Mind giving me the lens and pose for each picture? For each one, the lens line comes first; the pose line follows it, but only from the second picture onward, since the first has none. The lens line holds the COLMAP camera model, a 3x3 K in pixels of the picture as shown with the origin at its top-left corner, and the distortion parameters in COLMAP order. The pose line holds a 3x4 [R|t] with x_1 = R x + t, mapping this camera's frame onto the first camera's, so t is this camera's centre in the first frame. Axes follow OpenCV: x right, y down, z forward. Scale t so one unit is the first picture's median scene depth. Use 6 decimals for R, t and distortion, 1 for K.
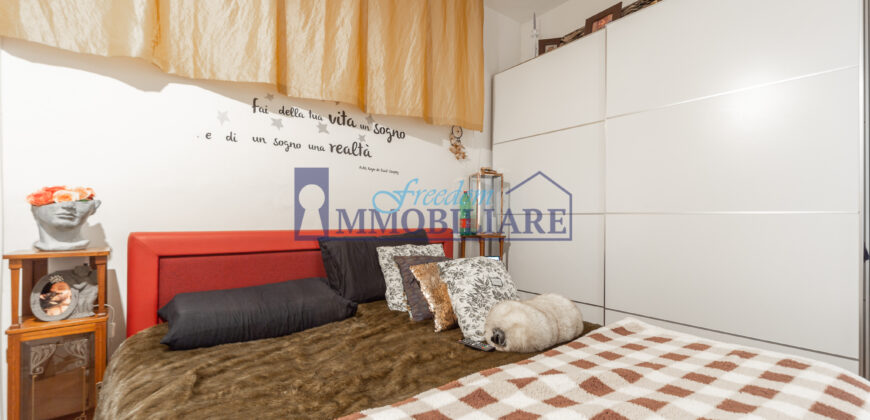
lens RADIAL K [[369.2, 0, 437.5], [0, 369.2, 216.8], [0, 0, 1]] dist [0.003452, 0.001195]
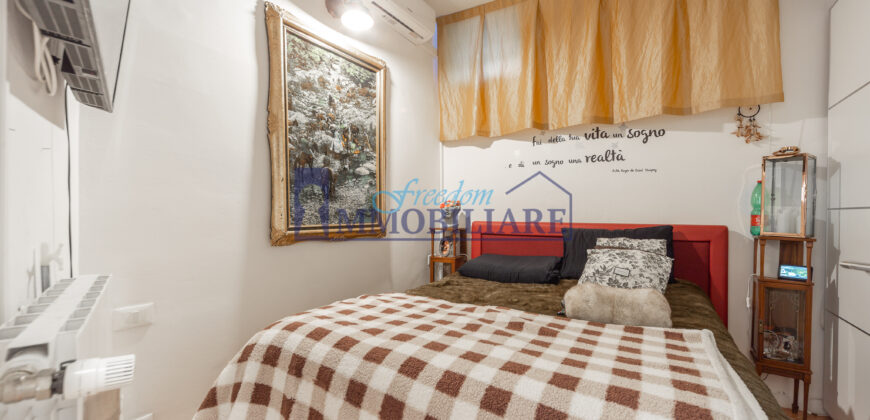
lens RADIAL K [[369.2, 0, 436.5], [0, 369.2, 209.3], [0, 0, 1]] dist [0.003452, 0.001195]
pose [[0.335402, -0.014981, -0.941956, 0.710720], [-0.001700, 0.999862, -0.016507, 0.007985], [0.942074, 0.007138, 0.335330, 0.085760]]
